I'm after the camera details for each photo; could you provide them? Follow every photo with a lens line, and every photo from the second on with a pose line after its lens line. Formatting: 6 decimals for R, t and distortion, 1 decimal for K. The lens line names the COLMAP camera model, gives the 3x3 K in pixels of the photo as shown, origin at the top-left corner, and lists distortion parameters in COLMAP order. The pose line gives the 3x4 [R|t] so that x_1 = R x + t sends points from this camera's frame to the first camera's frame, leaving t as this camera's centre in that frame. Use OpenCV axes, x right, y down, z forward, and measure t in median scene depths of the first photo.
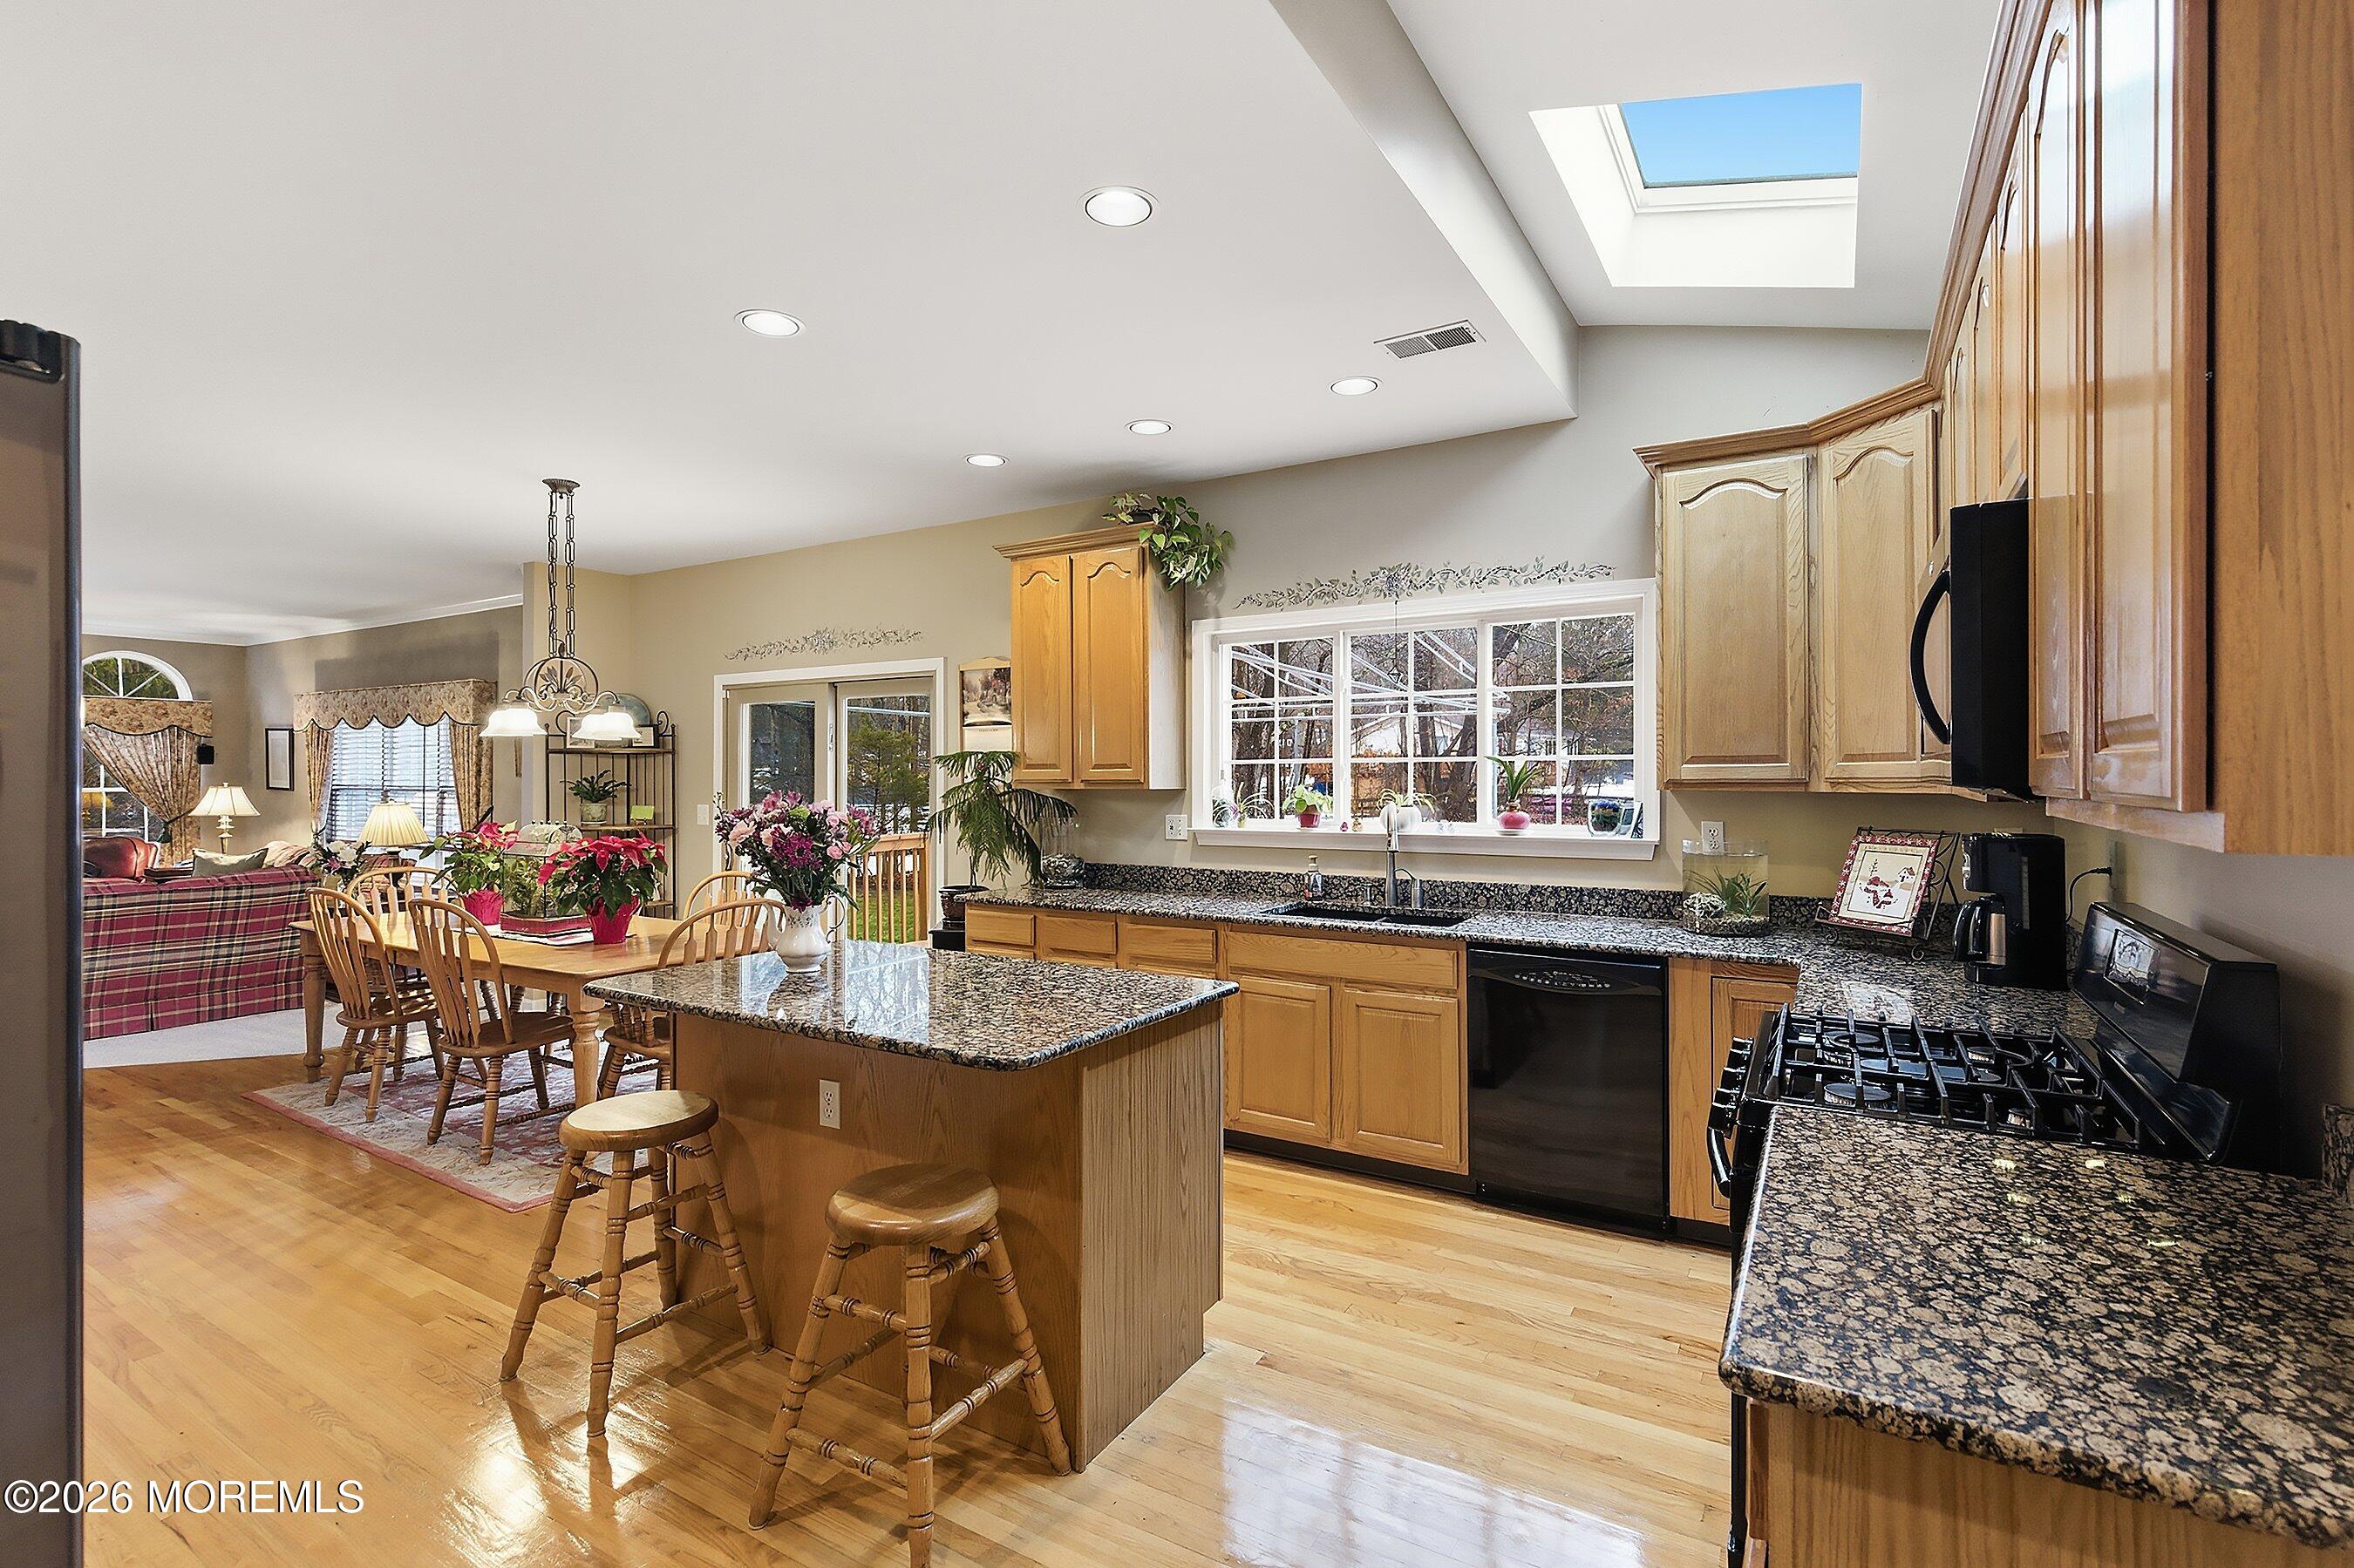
lens RADIAL K [[1064.8, 0, 1177.0], [0, 1064.8, 784.0], [0, 0, 1]] dist [0.000240, 0.000000]
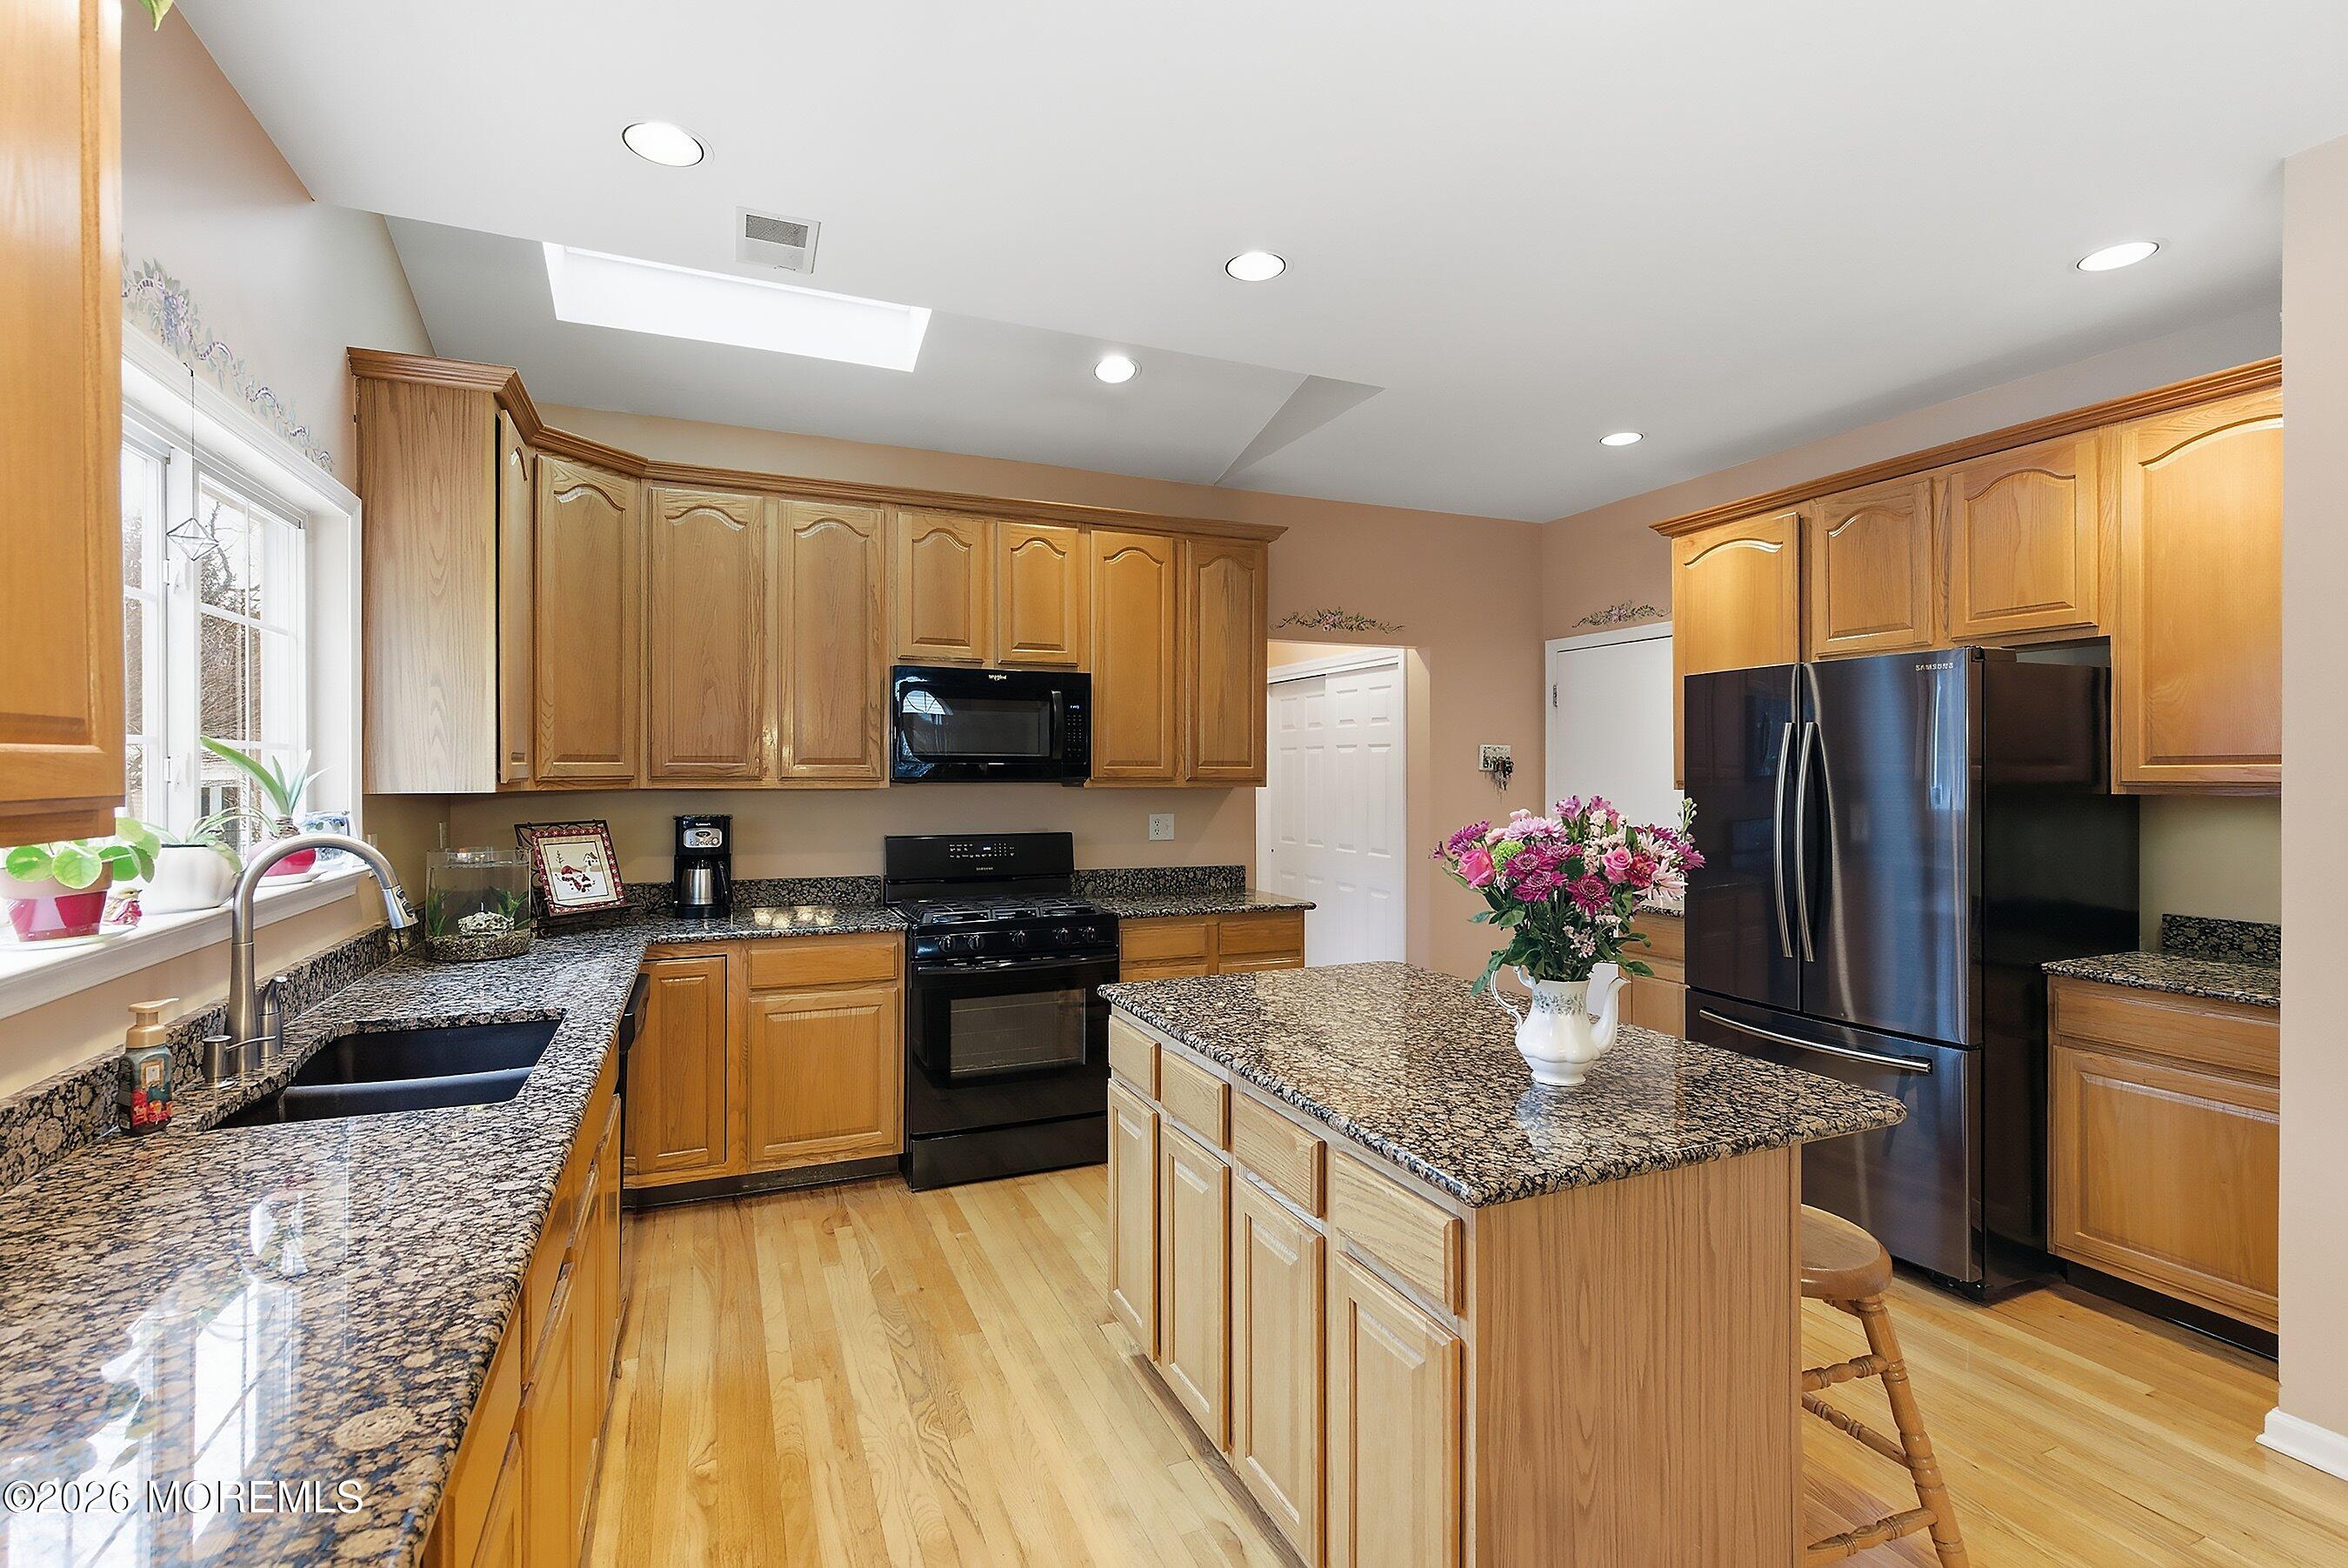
lens RADIAL K [[1062.2, 0, 1174.0], [0, 1062.2, 784.0], [0, 0, 1]] dist [0.000240, 0.000000]
pose [[-0.815667, -0.002043, 0.578518, -0.494783], [0.001673, 0.999981, 0.005890, -0.003404], [-0.578519, 0.005772, -0.815649, 1.528789]]
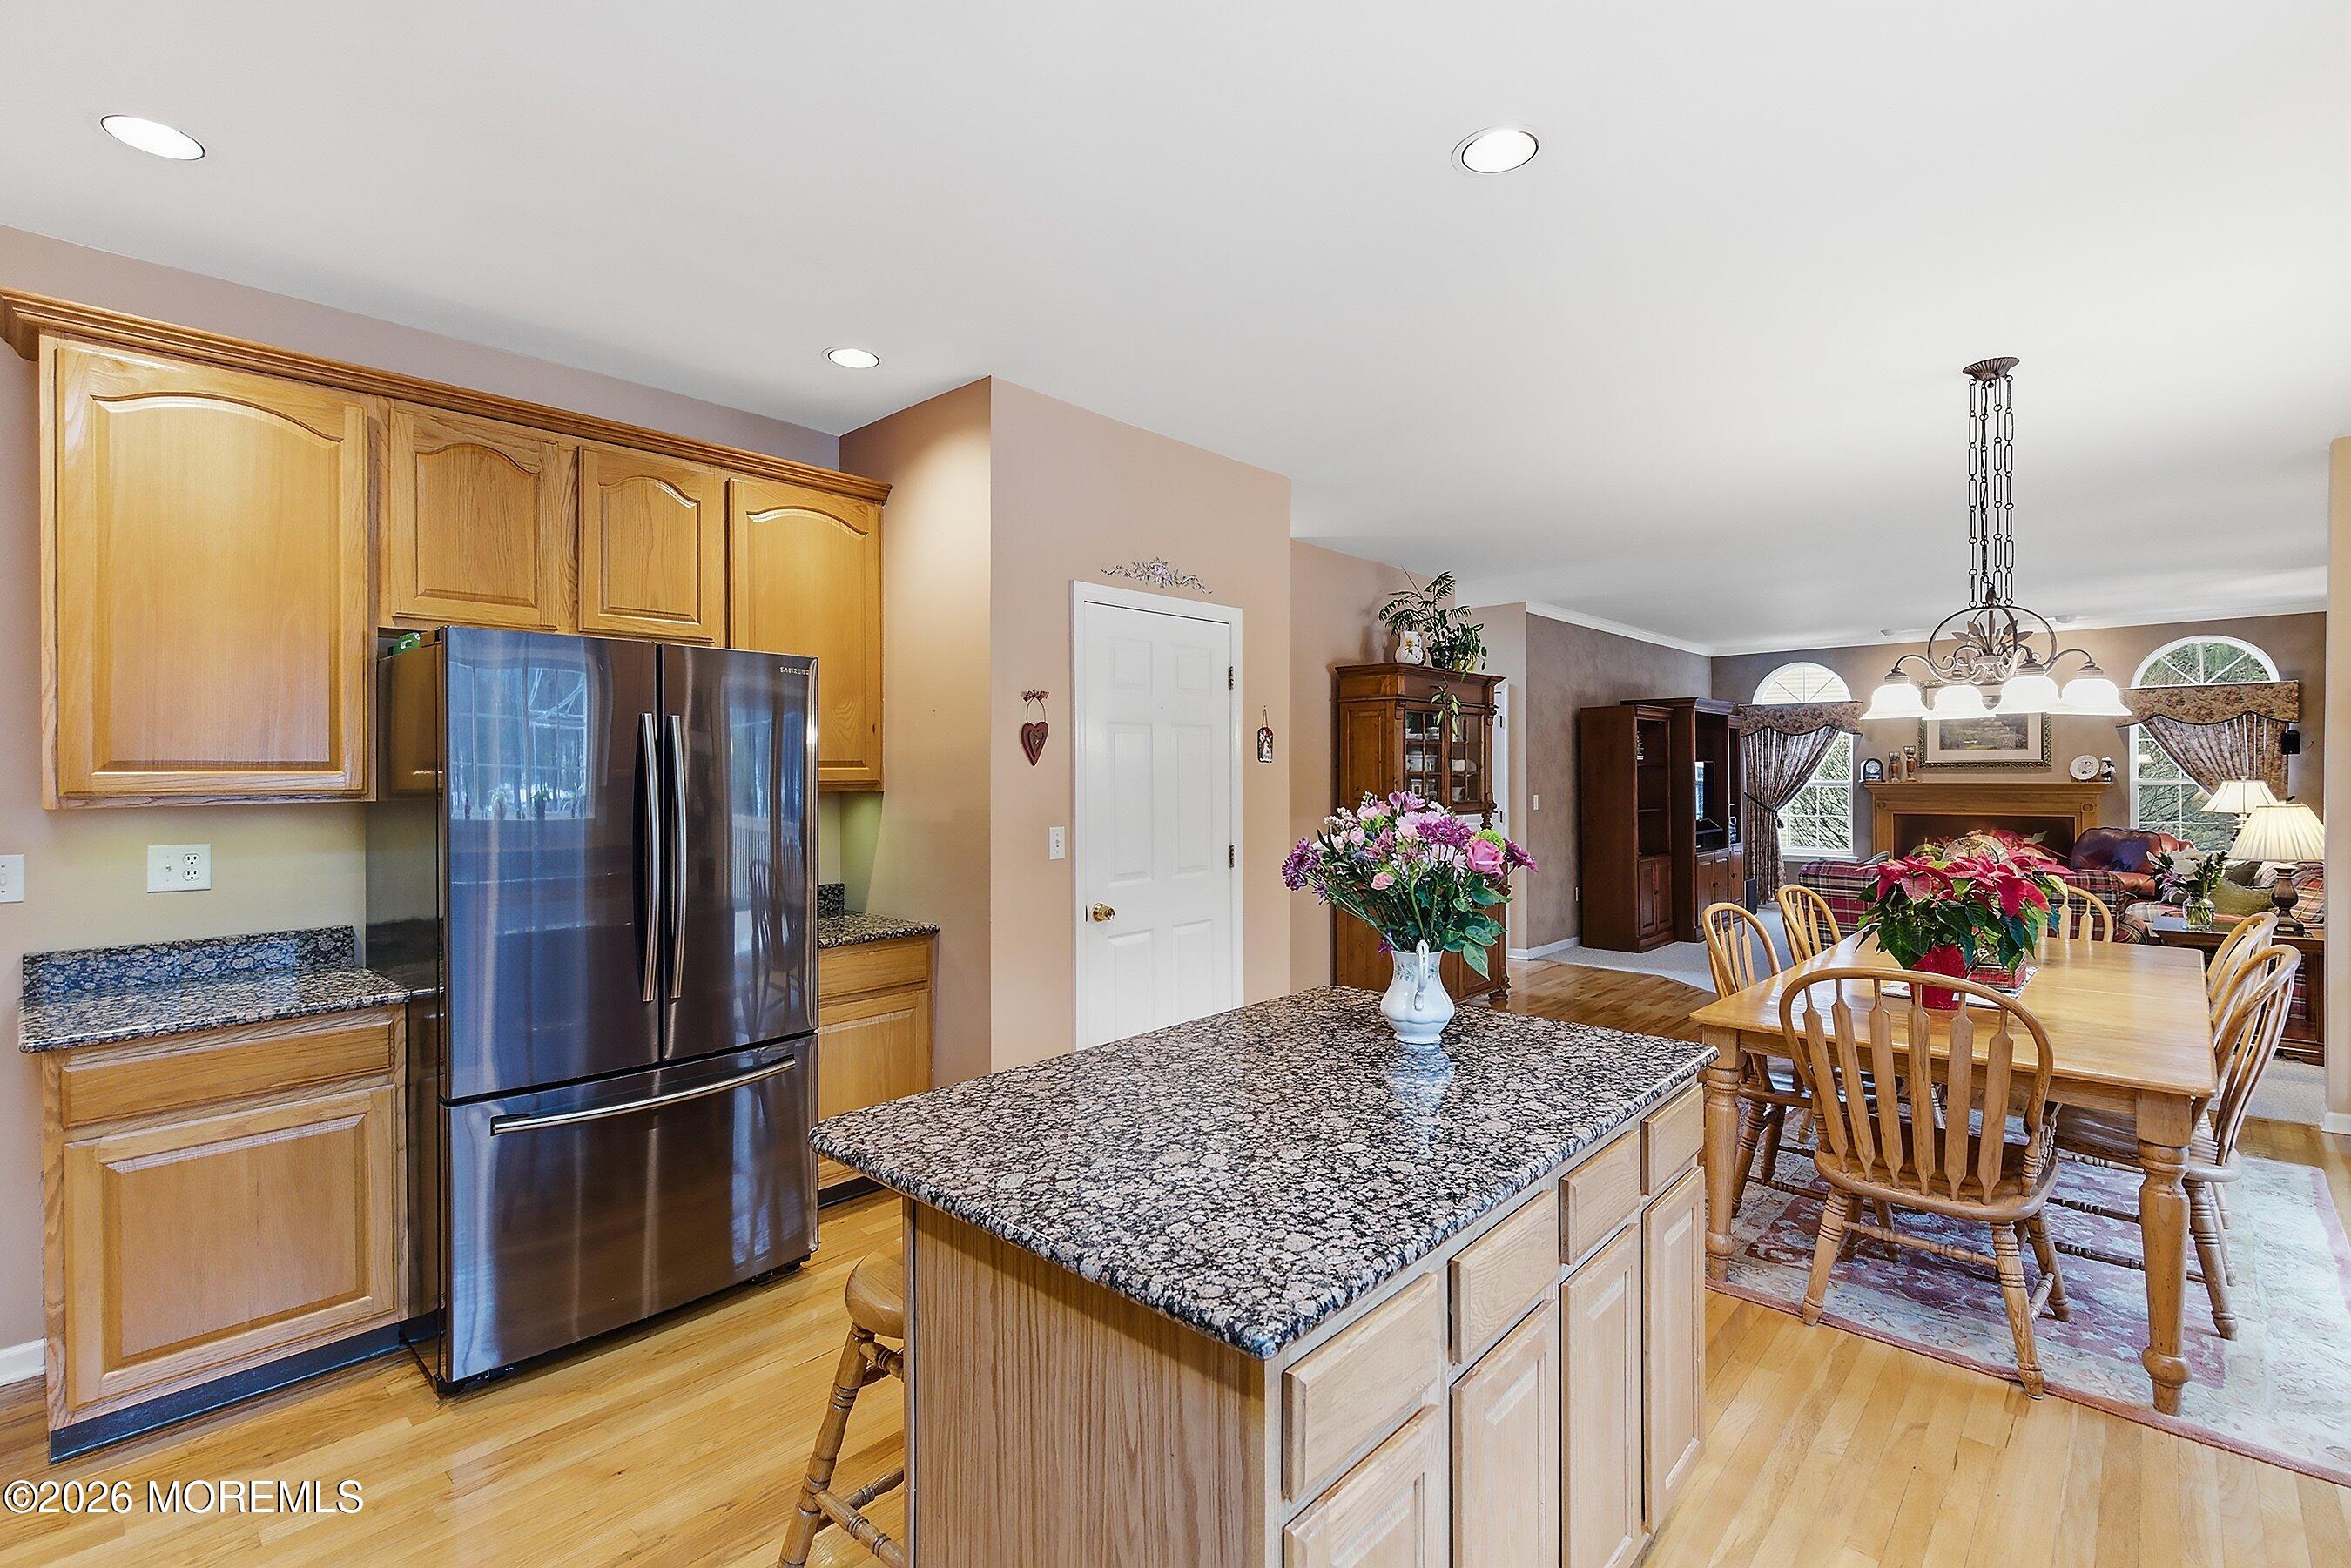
lens RADIAL K [[1063.5, 0, 1175.5], [0, 1063.5, 784.0], [0, 0, 1]] dist [0.000240, 0.000000]
pose [[-0.197469, 0.008157, -0.980275, 0.369545], [0.001267, 0.999967, 0.008066, -0.006798], [0.980308, 0.000351, -0.197473, 0.909489]]
